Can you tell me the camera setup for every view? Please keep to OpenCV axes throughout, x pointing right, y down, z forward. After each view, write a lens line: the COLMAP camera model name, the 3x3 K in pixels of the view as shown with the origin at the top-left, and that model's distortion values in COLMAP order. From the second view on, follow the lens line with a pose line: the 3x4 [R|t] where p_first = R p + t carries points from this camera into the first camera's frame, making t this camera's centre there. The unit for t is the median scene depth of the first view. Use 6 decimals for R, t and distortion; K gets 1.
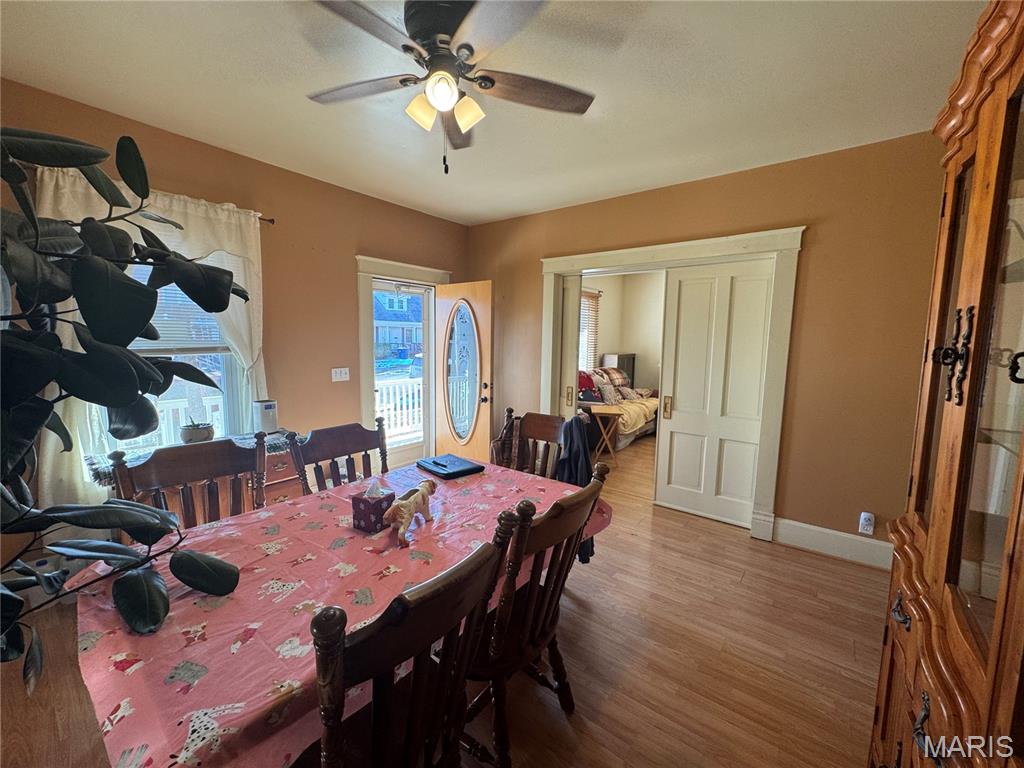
lens RADIAL K [[407.3, 0, 508.8], [0, 407.3, 381.3], [0, 0, 1]] dist [-0.003990, -0.000146]
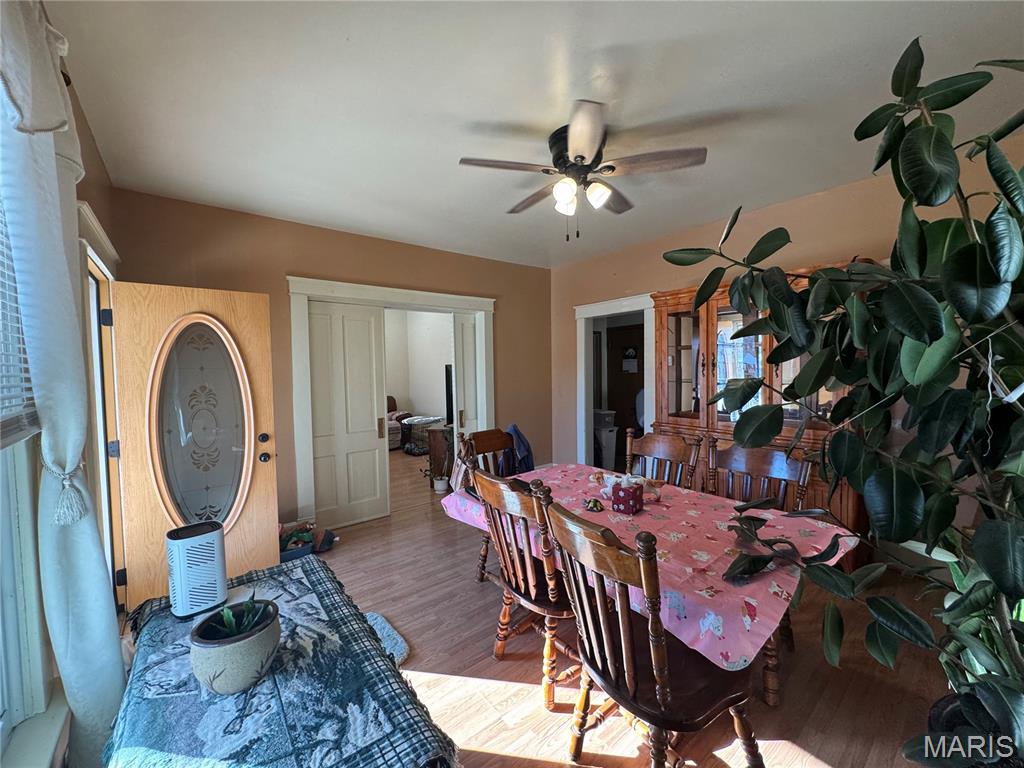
lens RADIAL K [[407.3, 0, 510.6], [0, 407.3, 383.0], [0, 0, 1]] dist [-0.003990, -0.000146]
pose [[0.233865, -0.047764, 0.971095, -0.908057], [0.127413, 0.991685, 0.018092, -0.057245], [-0.963884, 0.119499, 0.238007, 0.566372]]
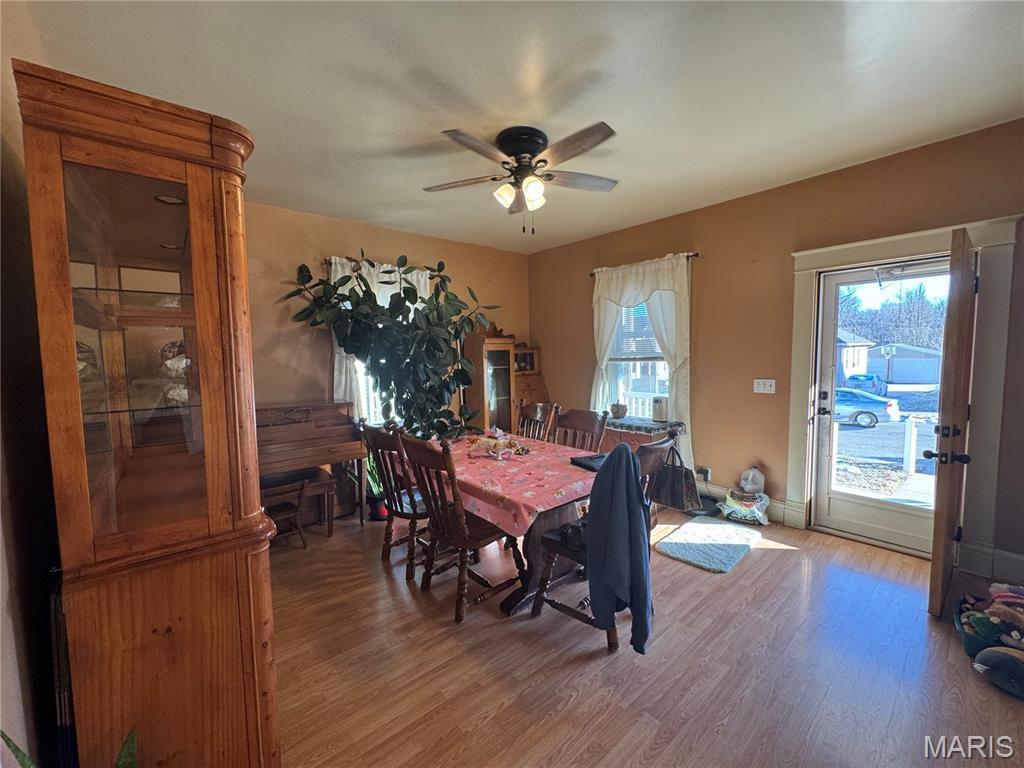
lens RADIAL K [[407.3, 0, 507.3], [0, 407.3, 383.3], [0, 0, 1]] dist [-0.003990, -0.000146]
pose [[-0.220540, 0.064847, -0.973220, 0.799569], [-0.089851, 0.992194, 0.086472, -0.064789], [0.971231, 0.106515, -0.212992, 0.781476]]
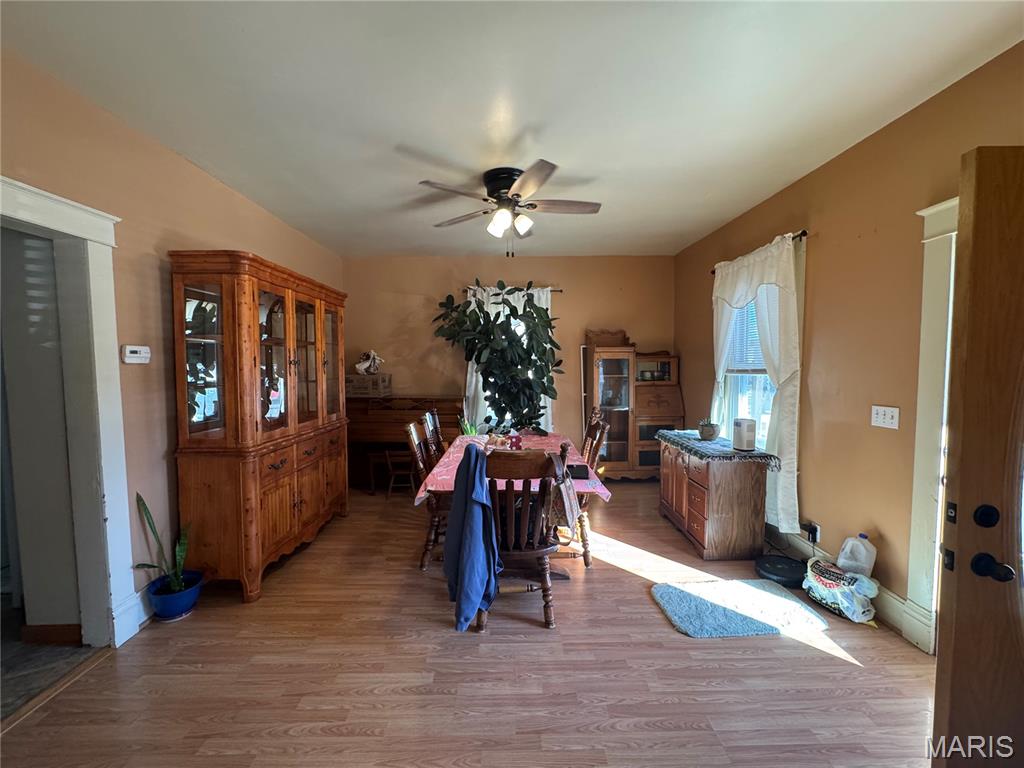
lens RADIAL K [[407.3, 0, 513.3], [0, 407.3, 384.8], [0, 0, 1]] dist [-0.003990, -0.000146]
pose [[-0.792816, 0.026516, -0.608884, 0.523188], [-0.068968, 0.988732, 0.132859, -0.137548], [0.605546, 0.147327, -0.782054, 1.425963]]
